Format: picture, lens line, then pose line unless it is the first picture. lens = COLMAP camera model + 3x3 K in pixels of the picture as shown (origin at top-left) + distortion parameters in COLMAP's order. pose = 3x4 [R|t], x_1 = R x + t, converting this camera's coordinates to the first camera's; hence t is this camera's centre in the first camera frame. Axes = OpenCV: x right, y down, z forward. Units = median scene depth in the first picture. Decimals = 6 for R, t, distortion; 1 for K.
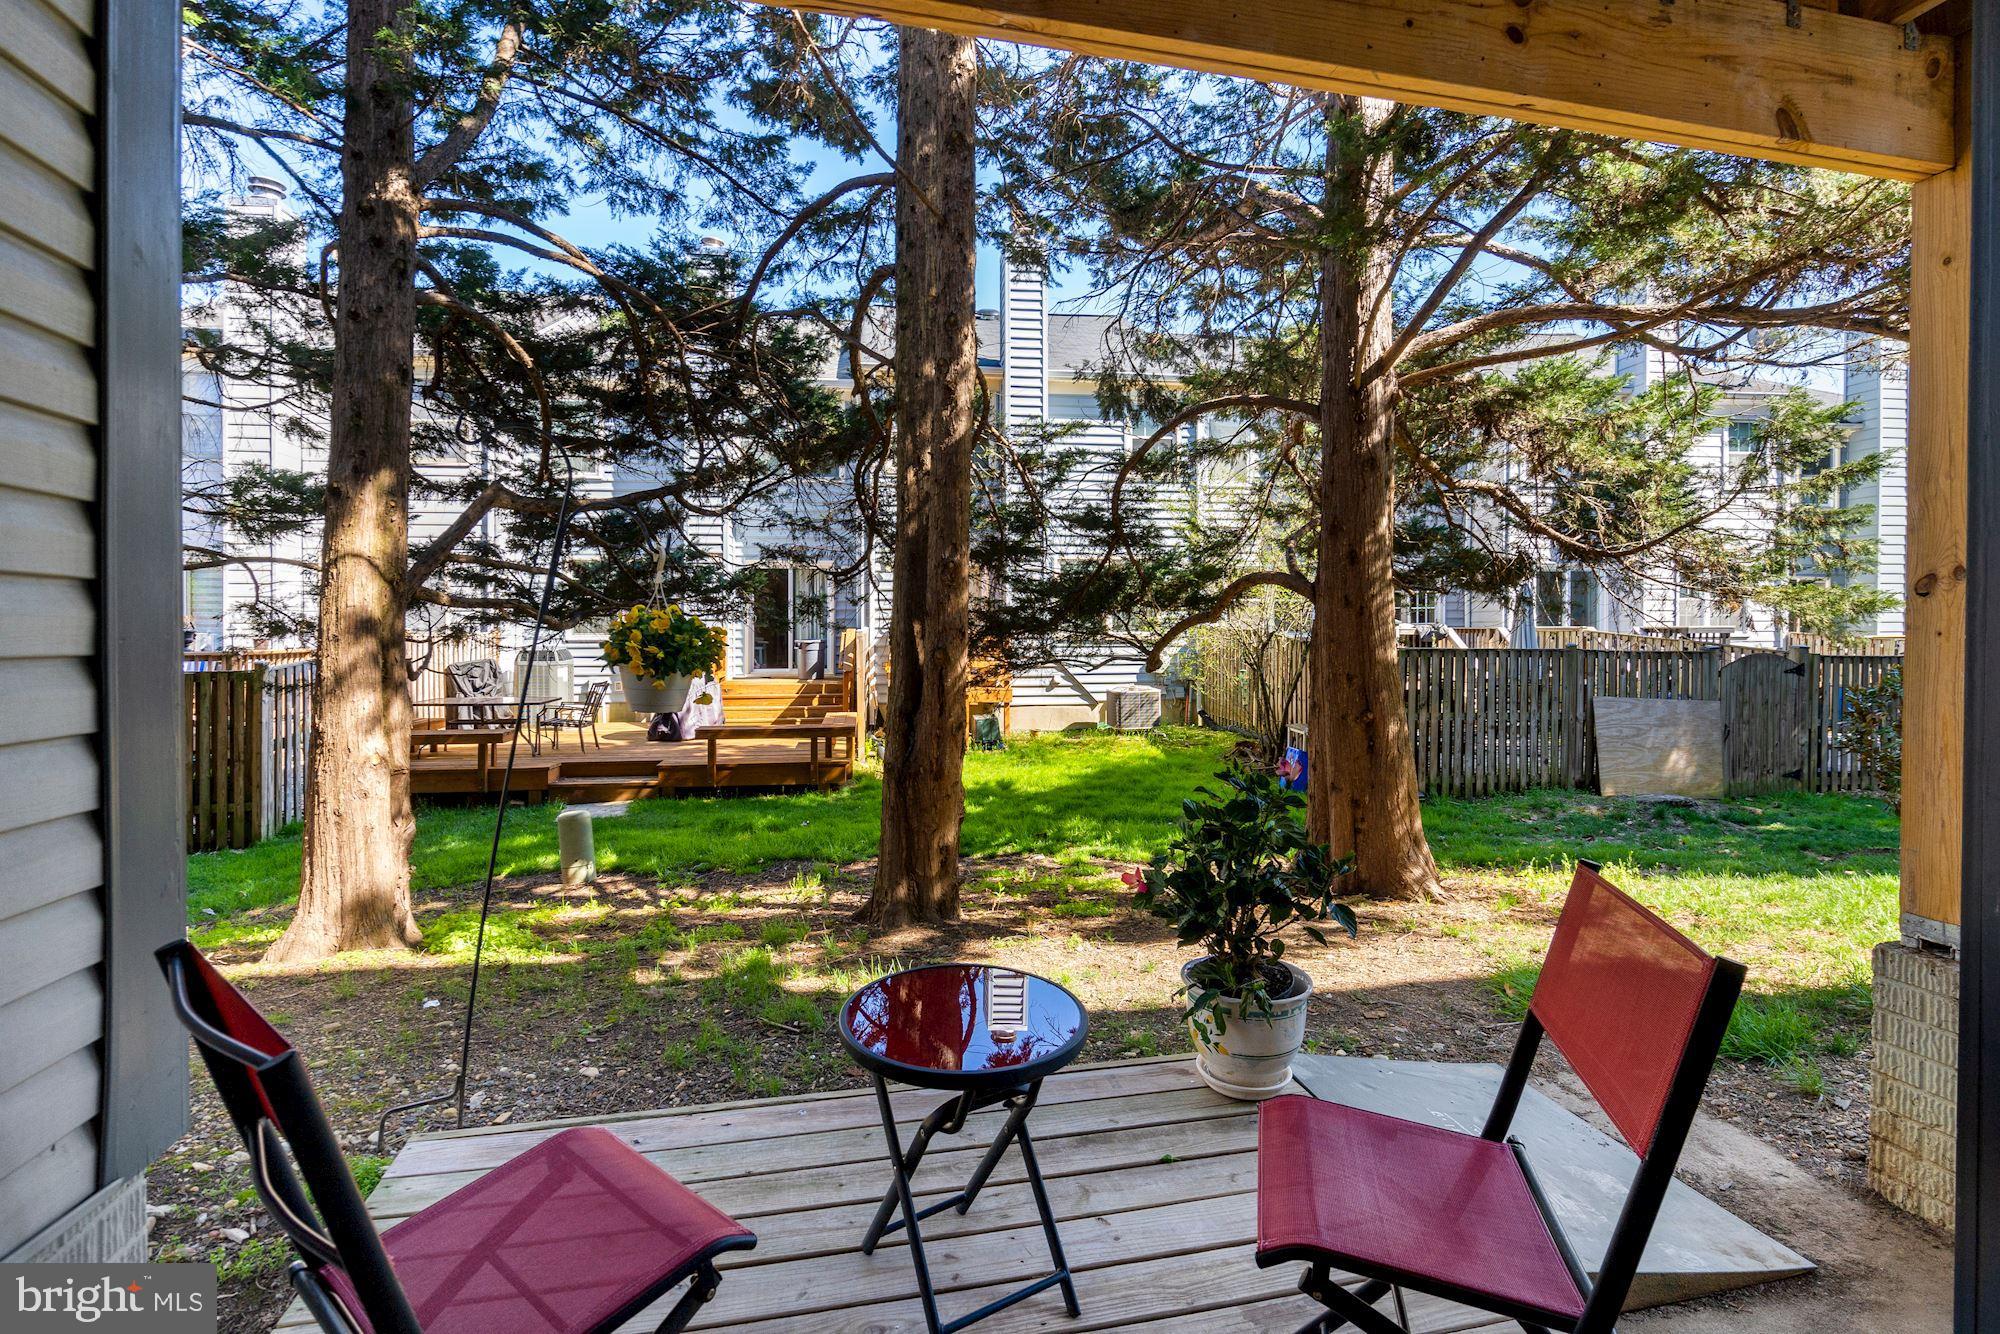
lens RADIAL K [[914.8, 0, 985.0], [0, 914.8, 628.8], [0, 0, 1]] dist [0.000686, -0.000250]
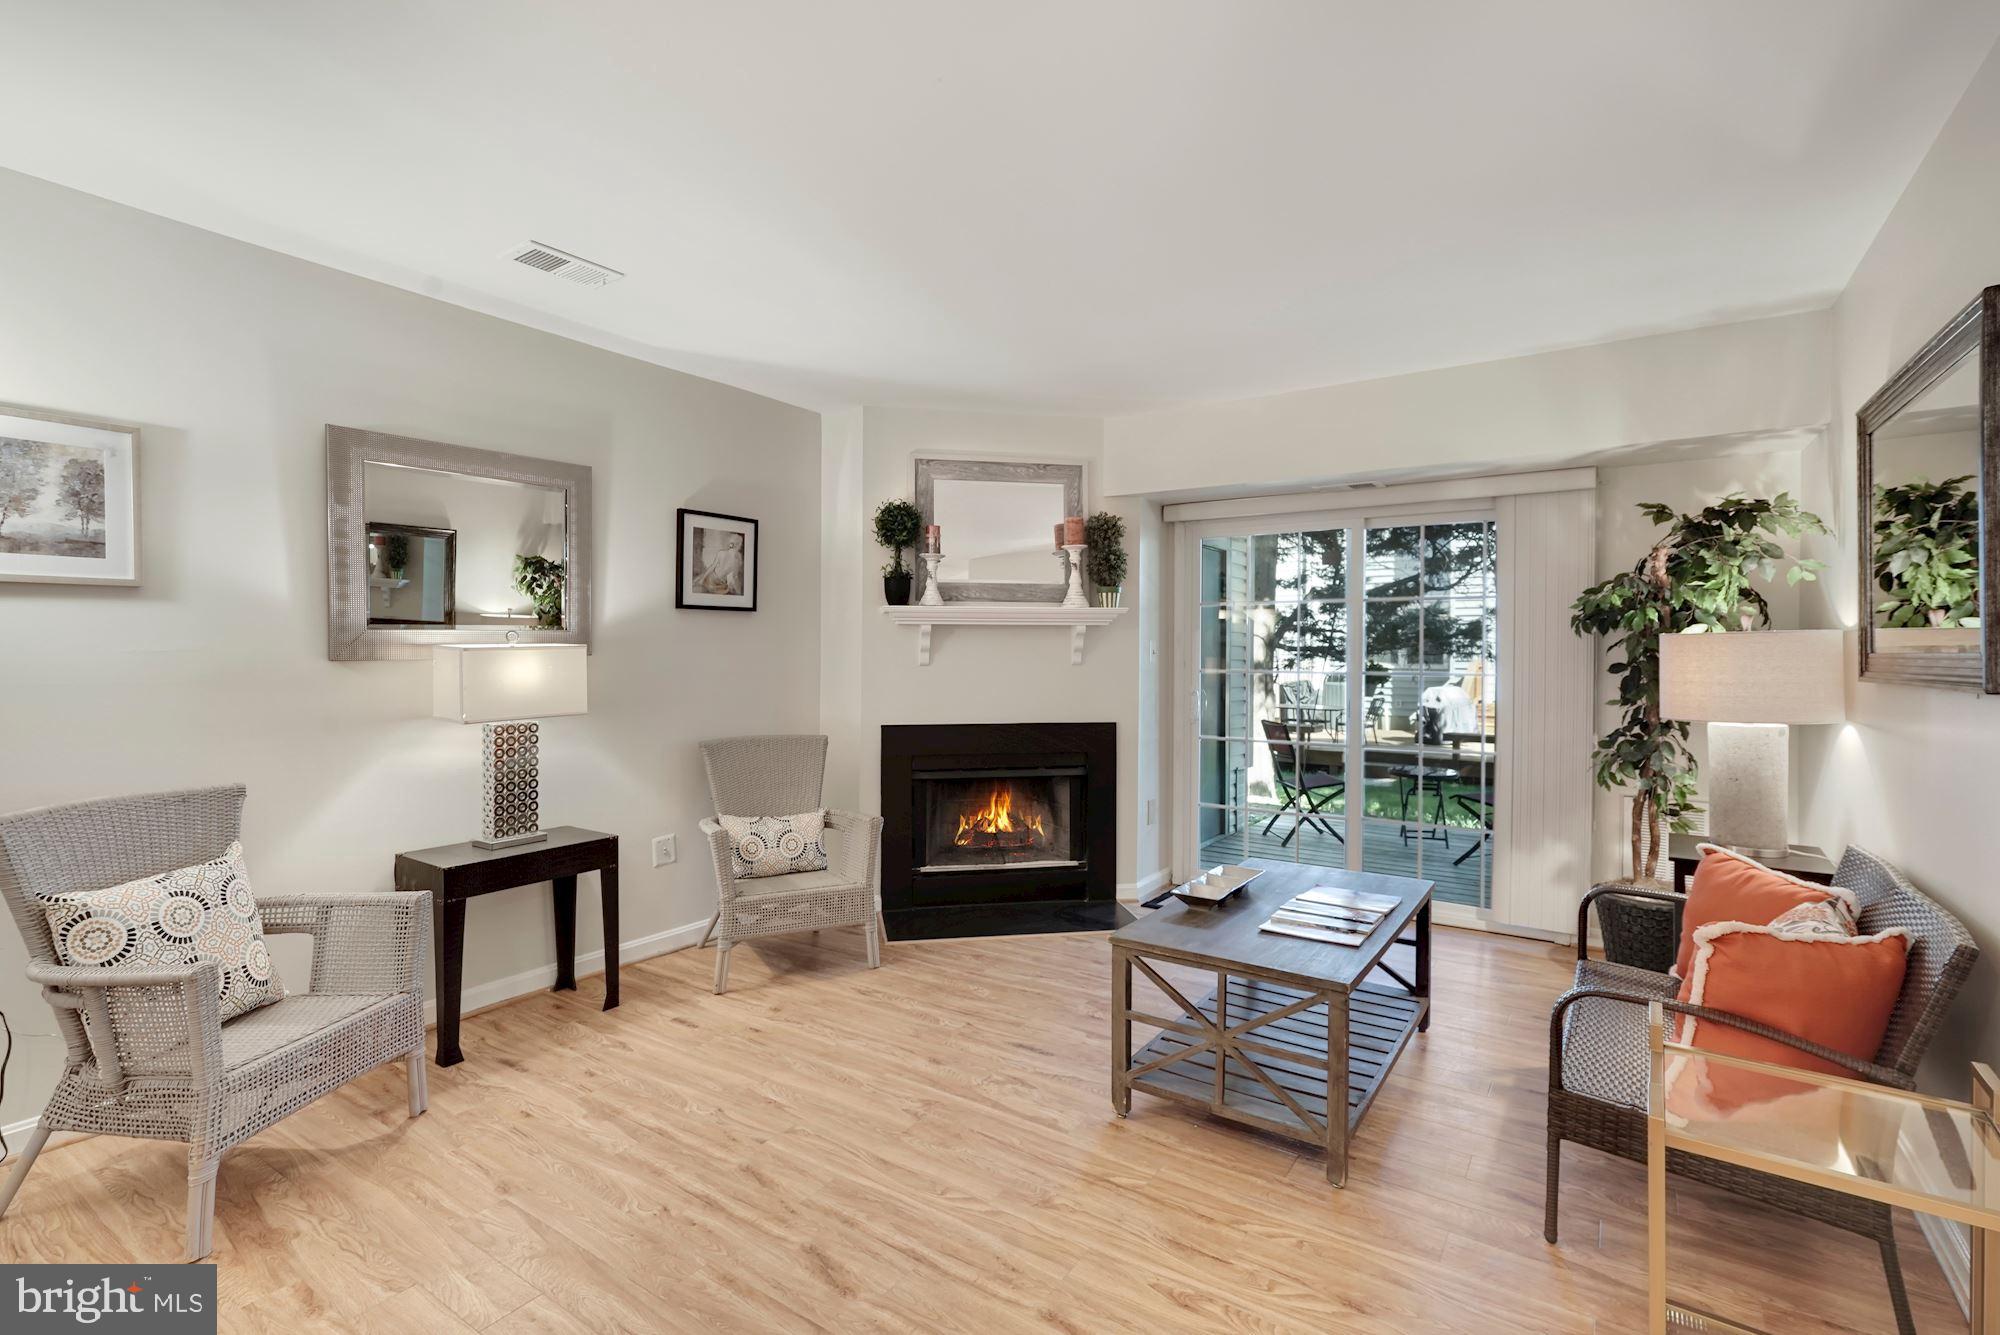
lens RADIAL K [[932.1, 0, 989.6], [0, 932.1, 658.7], [0, 0, 1]] dist [0.005642, 0.005293]
pose [[0.680628, 0.008927, -0.732575, 0.308995], [-0.006183, 0.999960, 0.006441, -0.011120], [0.732603, 0.000146, 0.680656, -0.579472]]
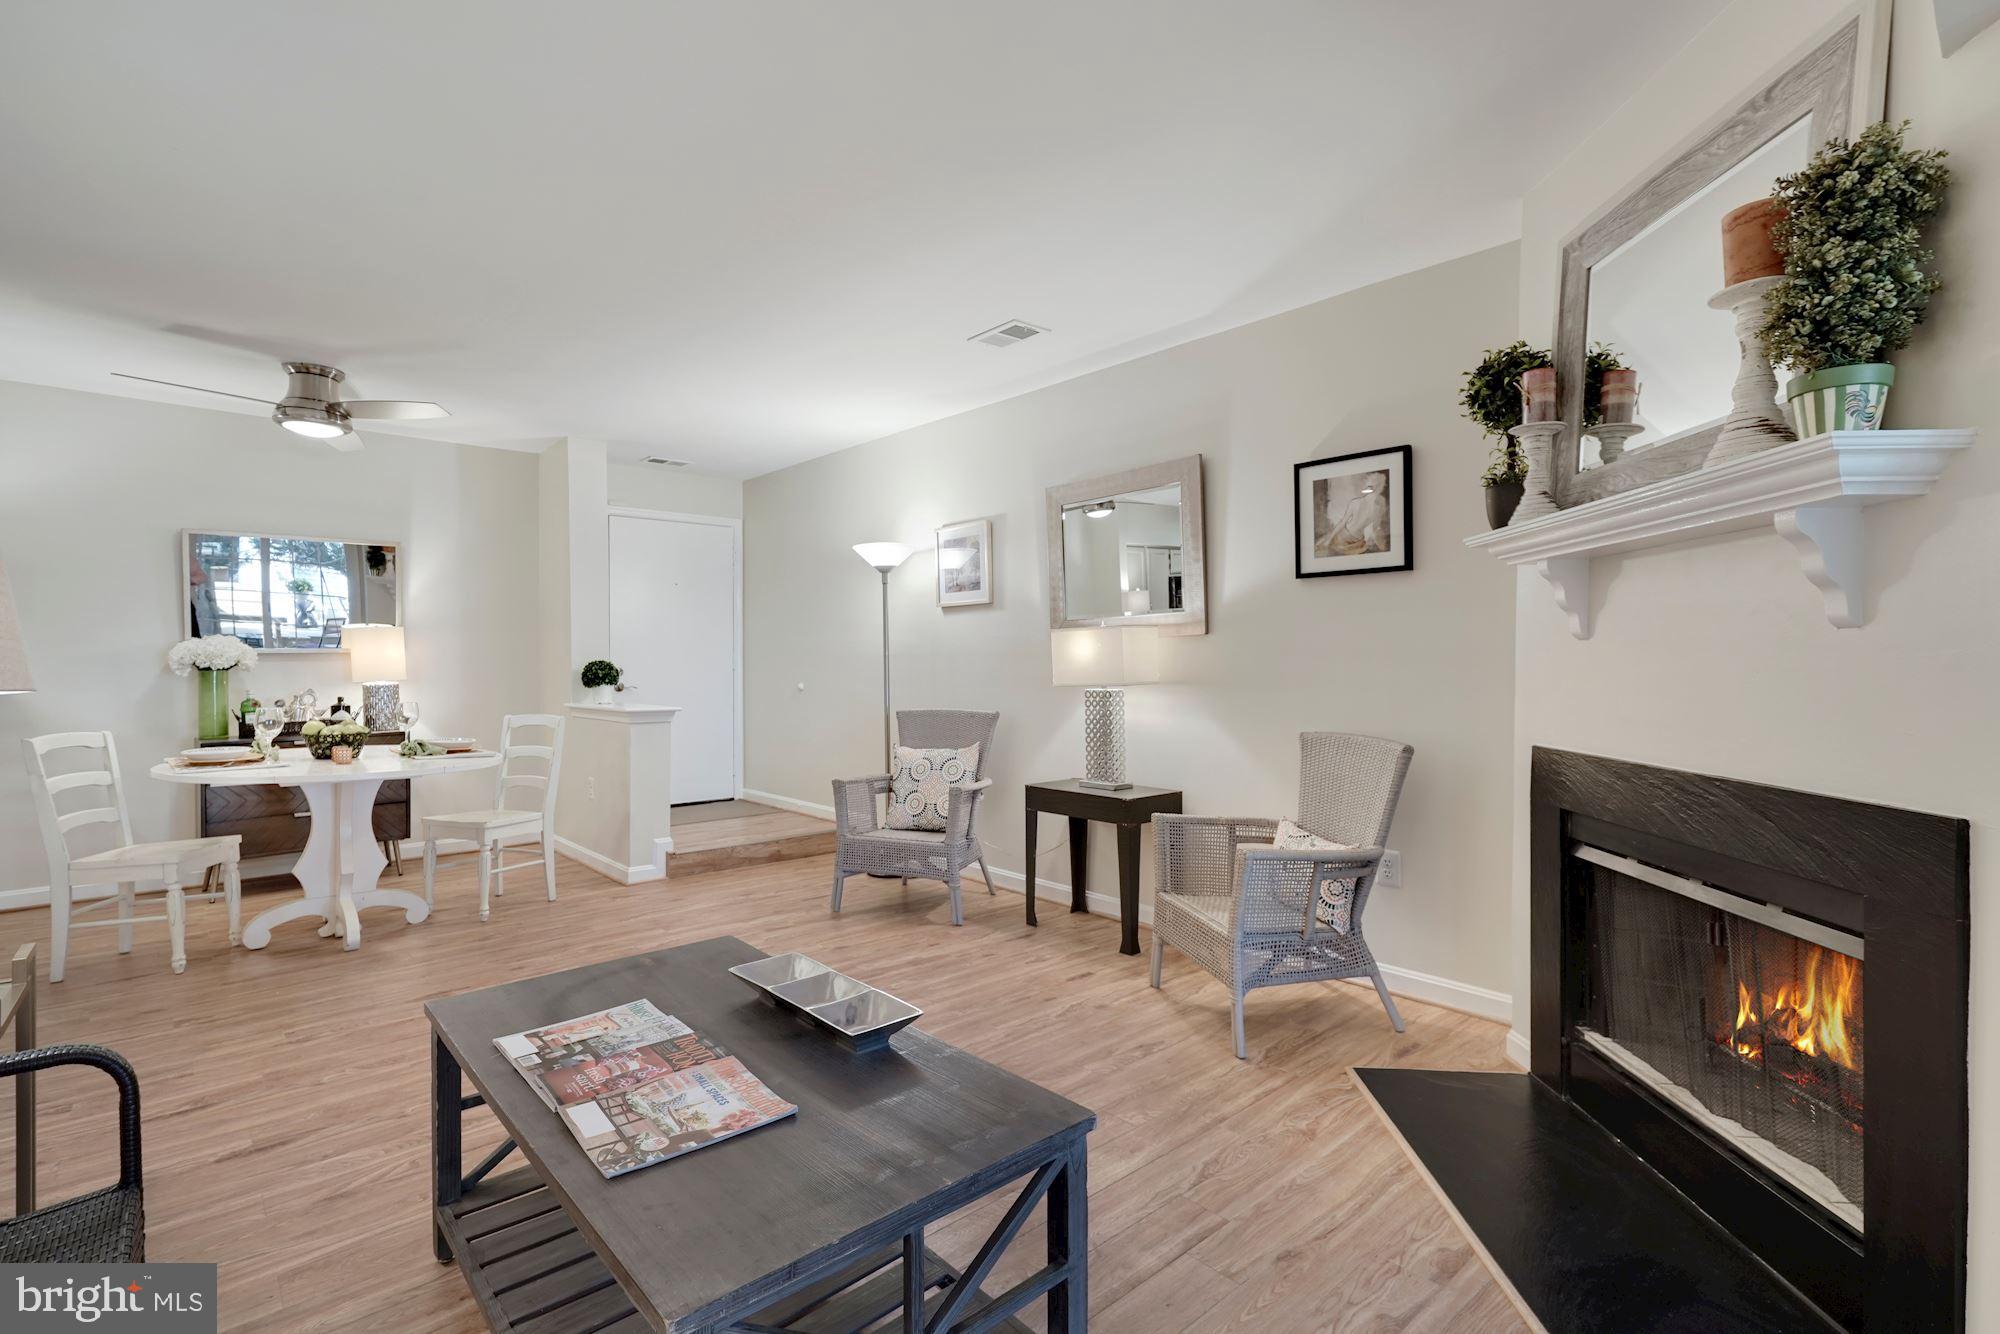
lens RADIAL K [[932.1, 0, 982.8], [0, 932.1, 667.7], [0, 0, 1]] dist [0.005642, 0.005293]
pose [[-0.876178, 0.008371, -0.481914, 0.176446], [0.002541, 0.999916, 0.012749, 0.001349], [0.481980, 0.009946, -0.876126, -0.070980]]
